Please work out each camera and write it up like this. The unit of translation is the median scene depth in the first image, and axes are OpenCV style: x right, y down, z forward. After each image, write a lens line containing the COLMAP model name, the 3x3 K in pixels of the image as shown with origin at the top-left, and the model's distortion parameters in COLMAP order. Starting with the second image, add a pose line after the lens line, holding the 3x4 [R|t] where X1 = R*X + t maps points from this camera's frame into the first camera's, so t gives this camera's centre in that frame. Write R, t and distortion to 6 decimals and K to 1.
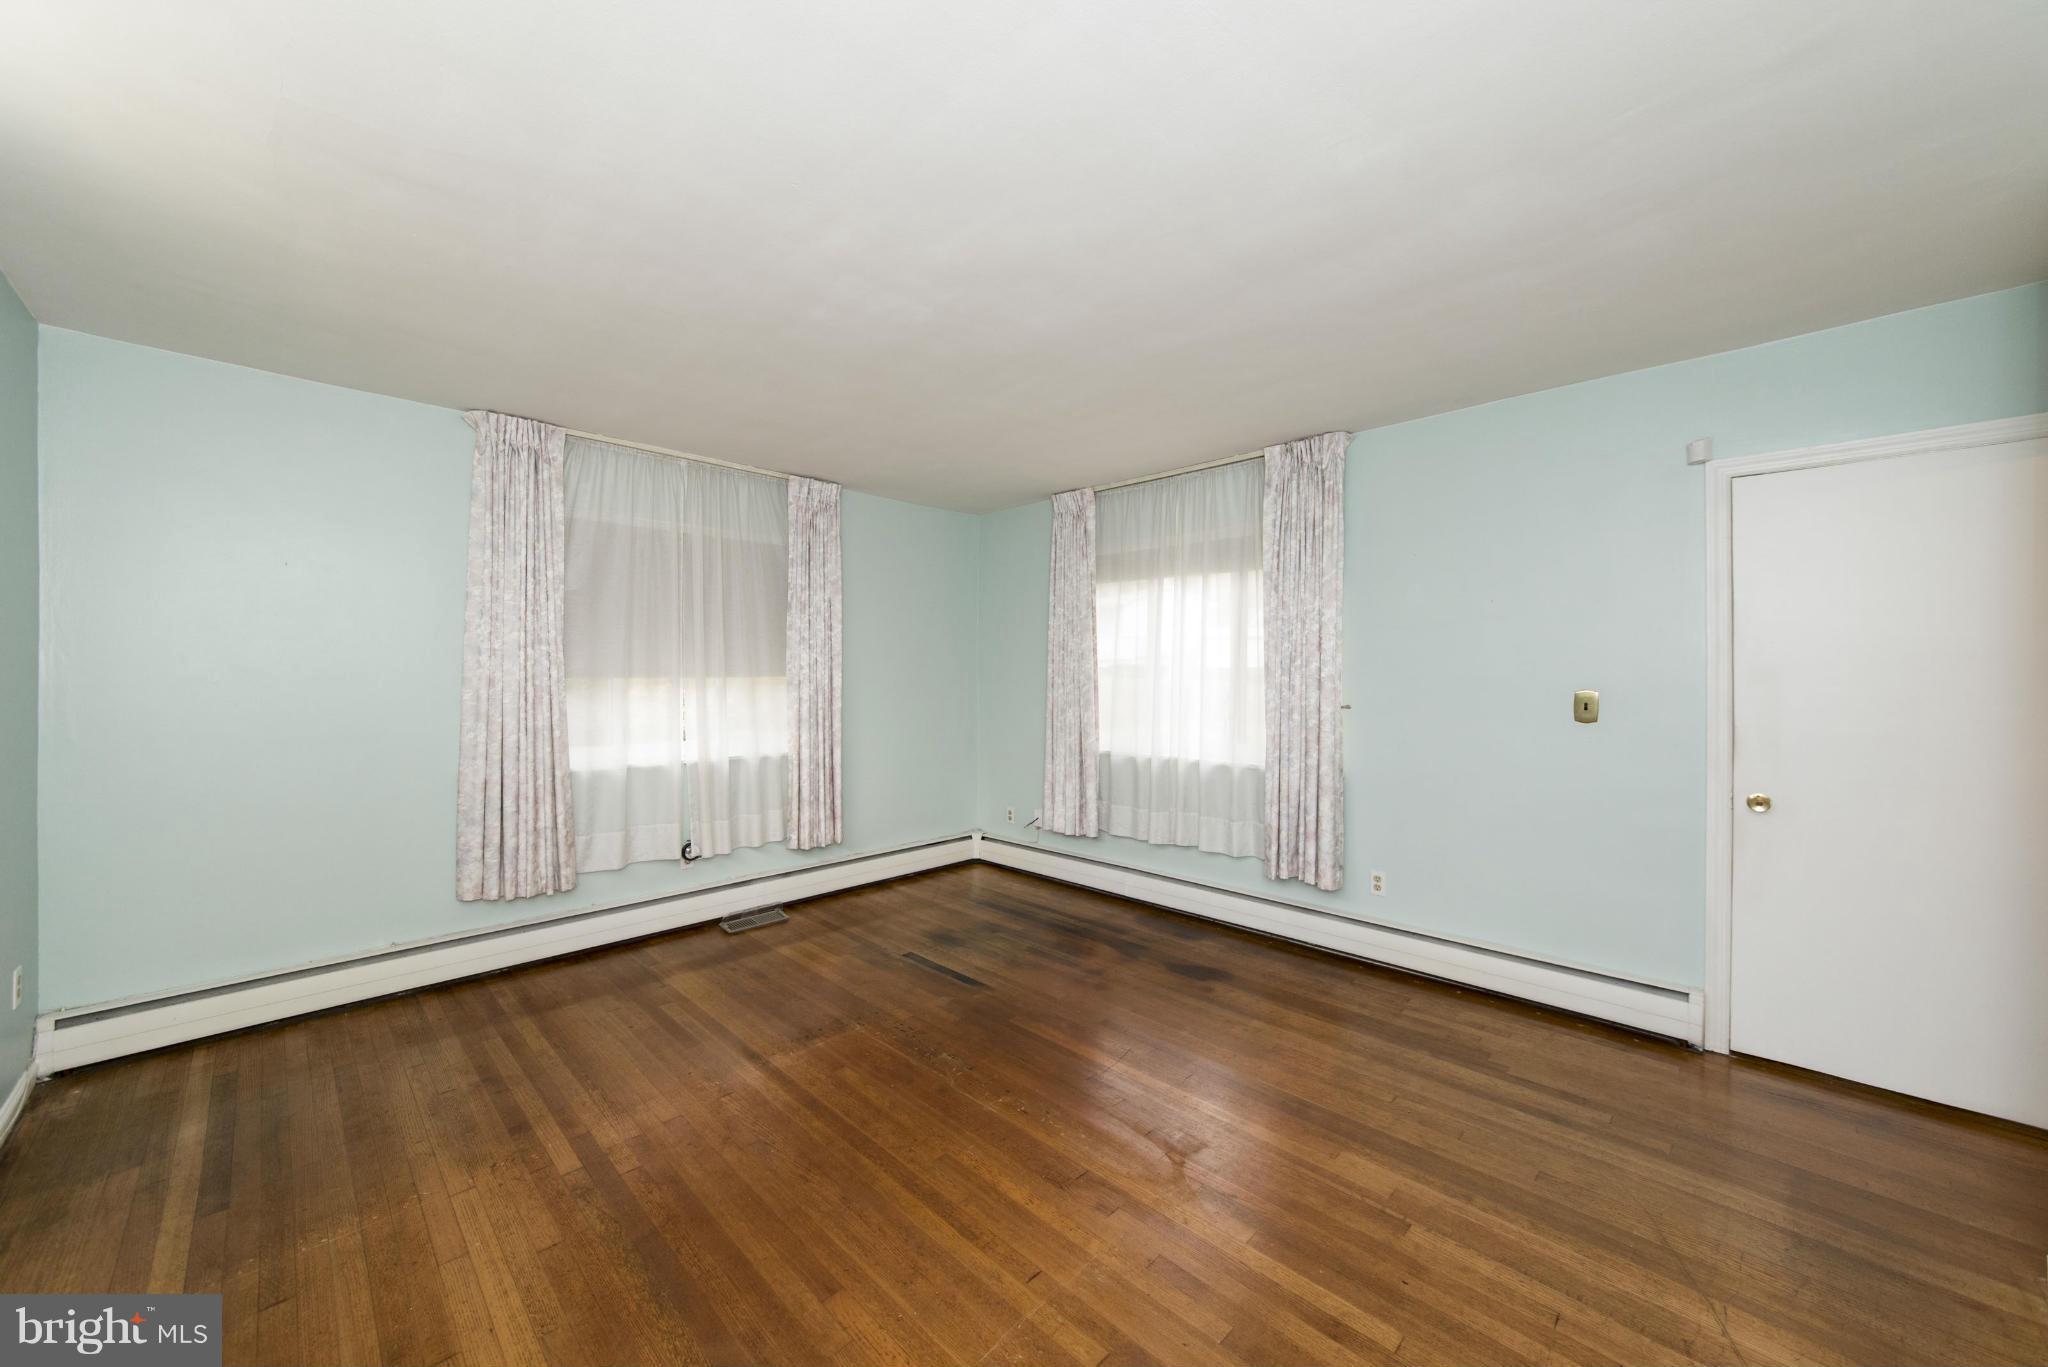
lens RADIAL K [[769.5, 0, 1024.2], [0, 769.5, 661.2], [0, 0, 1]] dist [0.012047, -0.000166]
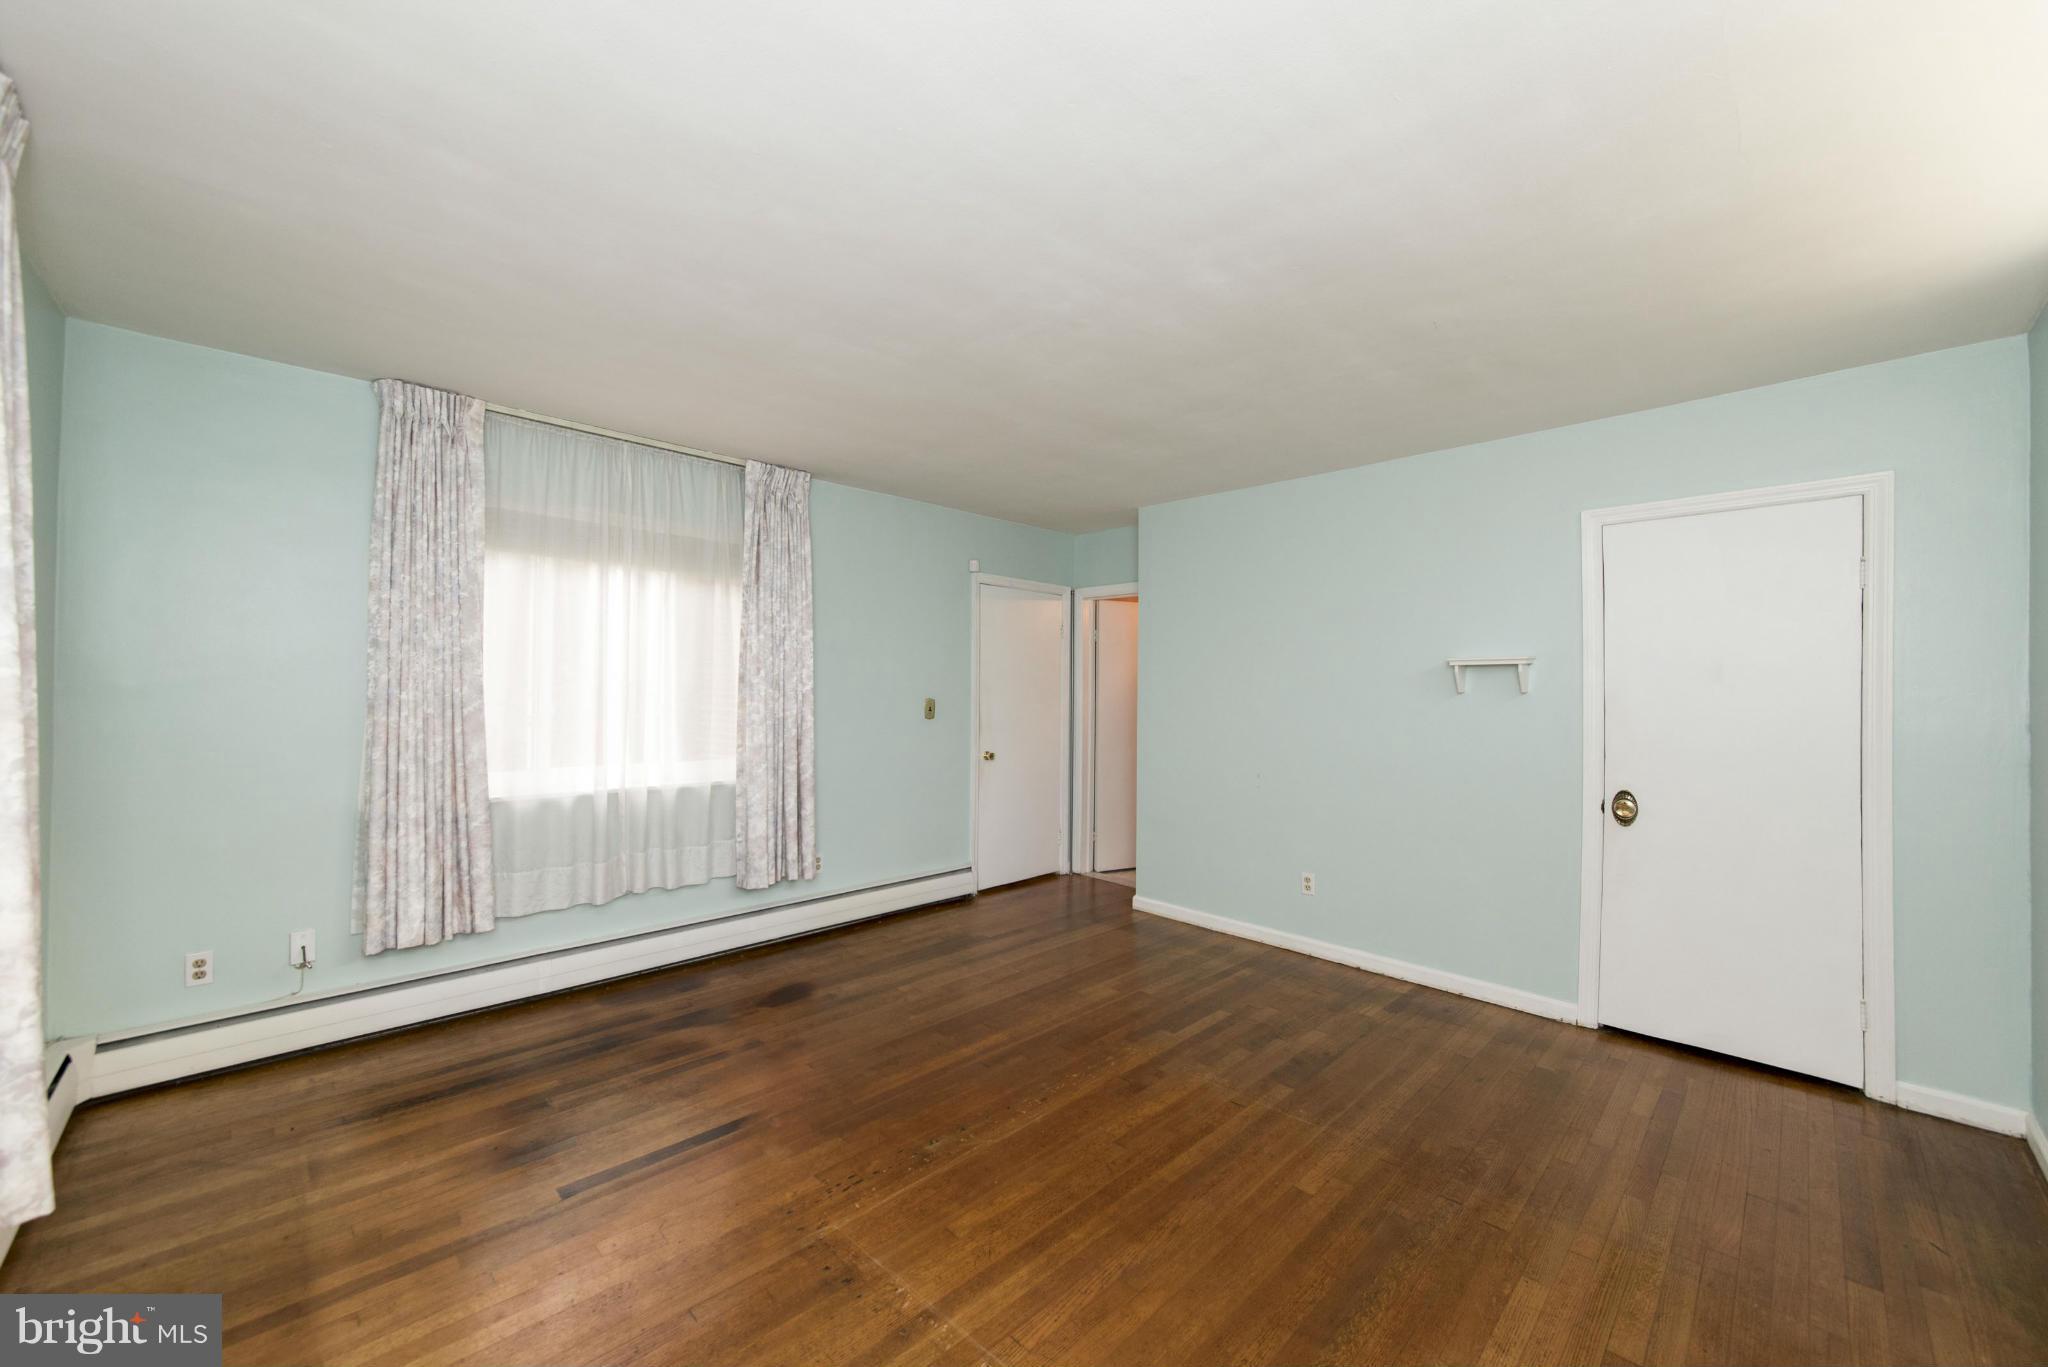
lens RADIAL K [[730.7, 0, 1024.0], [0, 730.7, 683.5], [0, 0, 1]] dist [-0.000971, -0.000115]
pose [[0.035519, 0.007990, 0.999337, -0.705012], [-0.025485, 0.999650, -0.007087, 0.009811], [-0.999044, -0.025217, 0.035710, 0.696978]]
